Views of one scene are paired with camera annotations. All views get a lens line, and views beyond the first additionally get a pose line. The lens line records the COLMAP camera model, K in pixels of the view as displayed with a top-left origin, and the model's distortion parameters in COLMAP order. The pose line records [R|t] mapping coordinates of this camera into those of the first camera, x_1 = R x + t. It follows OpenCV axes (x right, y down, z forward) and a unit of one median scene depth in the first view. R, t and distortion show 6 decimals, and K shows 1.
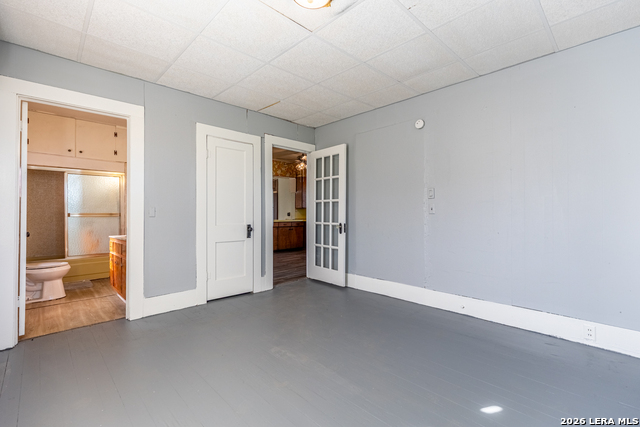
lens RADIAL K [[290.7, 0, 322.3], [0, 290.7, 211.6], [0, 0, 1]] dist [0.012768, -0.002054]
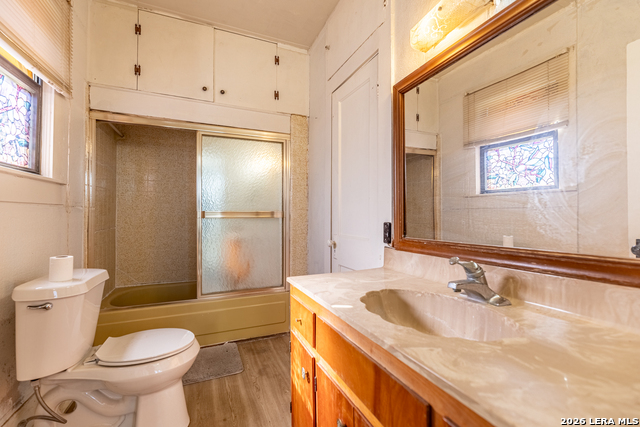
lens RADIAL K [[290.7, 0, 321.1], [0, 290.7, 212.6], [0, 0, 1]] dist [0.012768, -0.002054]
pose [[0.931813, 0.003335, -0.362923, -0.477581], [-0.002694, 0.999994, 0.002273, 0.005492], [0.362929, -0.001140, 0.931816, 0.587845]]
